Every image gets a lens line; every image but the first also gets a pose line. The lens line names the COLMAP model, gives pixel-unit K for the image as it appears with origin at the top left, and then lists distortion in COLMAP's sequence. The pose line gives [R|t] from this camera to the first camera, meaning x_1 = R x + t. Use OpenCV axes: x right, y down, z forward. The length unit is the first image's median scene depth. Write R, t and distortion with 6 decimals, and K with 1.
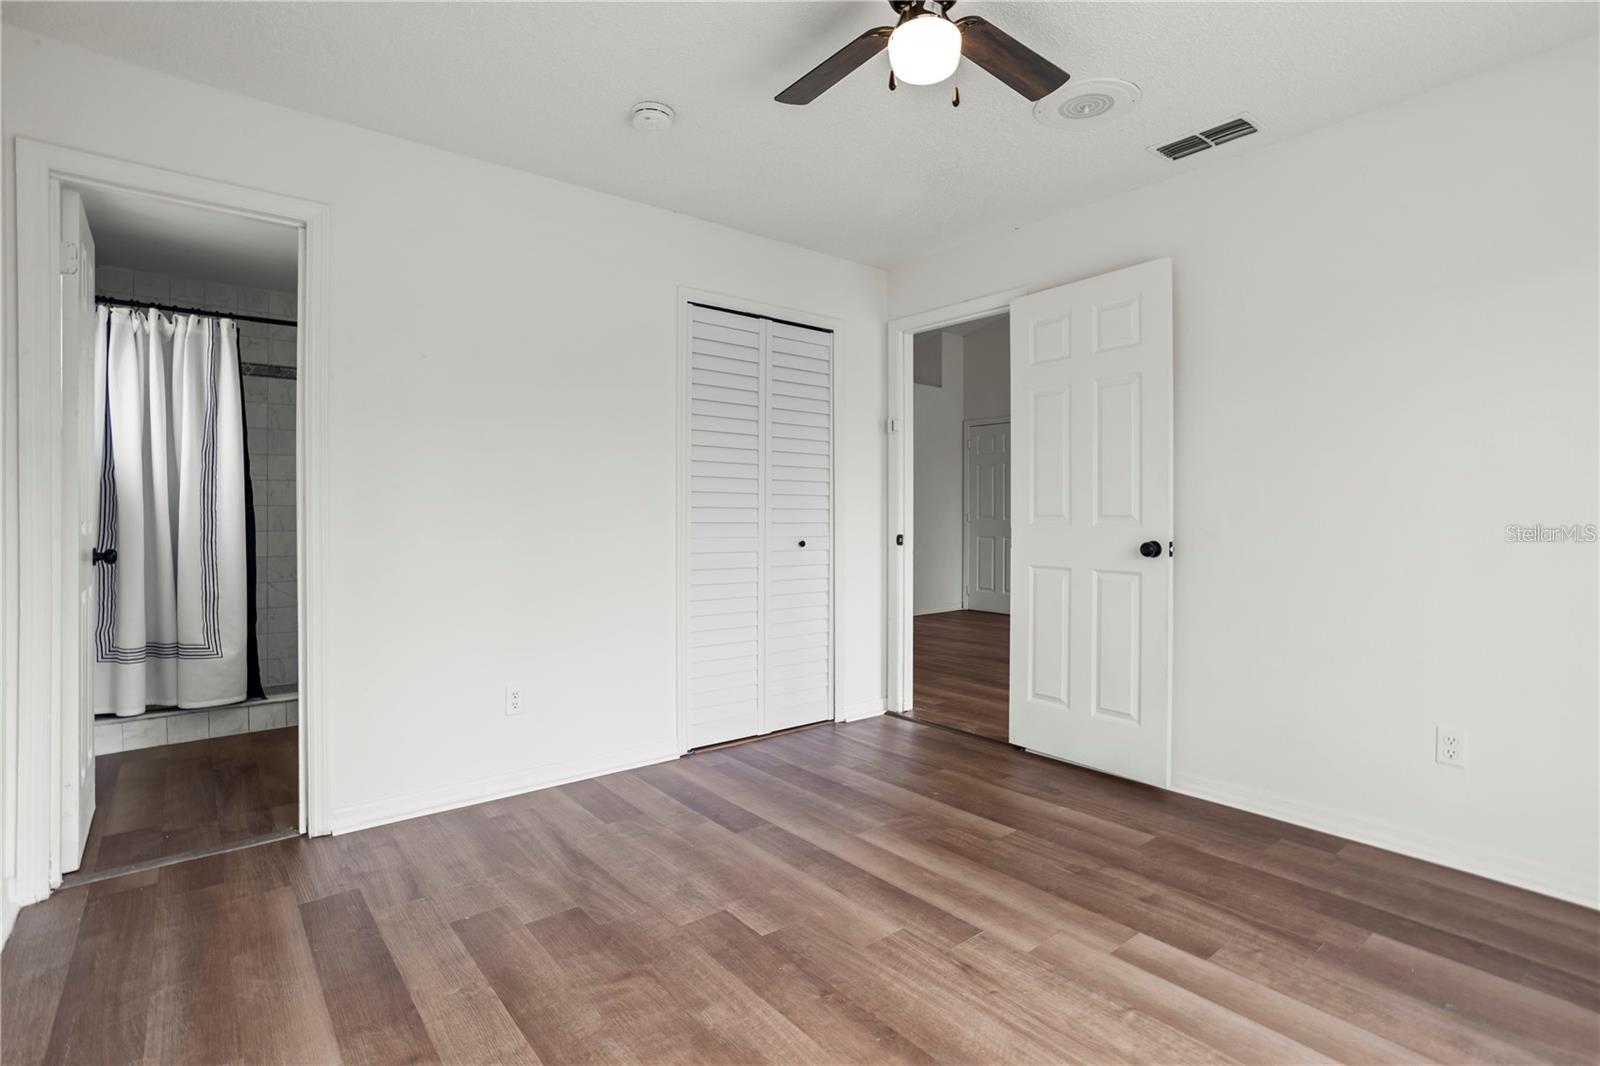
lens RADIAL K [[783.2, 0, 805.0], [0, 783.2, 510.6], [0, 0, 1]] dist [-0.049781, 0.032009]
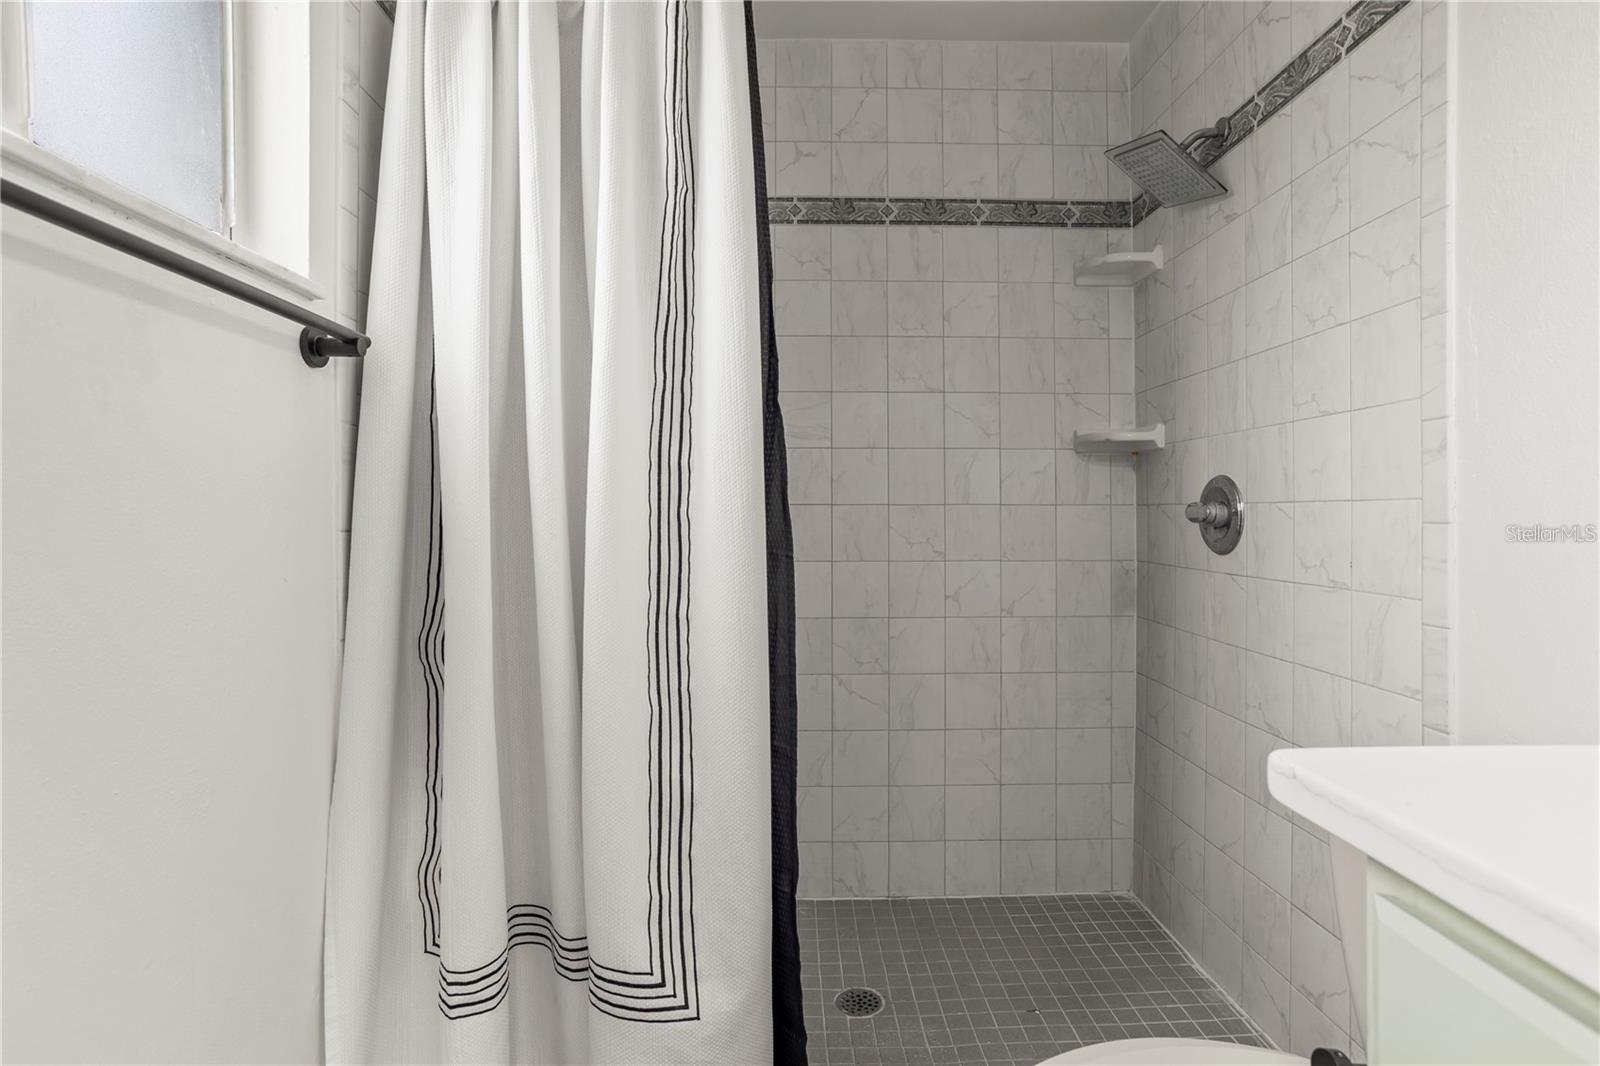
lens RADIAL K [[783.2, 0, 805.0], [0, 783.2, 510.6], [0, 0, 1]] dist [-0.049781, 0.032009]
pose [[0.795234, -0.004447, -0.606286, -0.810084], [0.004408, 0.999989, -0.001553, -0.003565], [0.606287, -0.001437, 0.795245, 1.171593]]
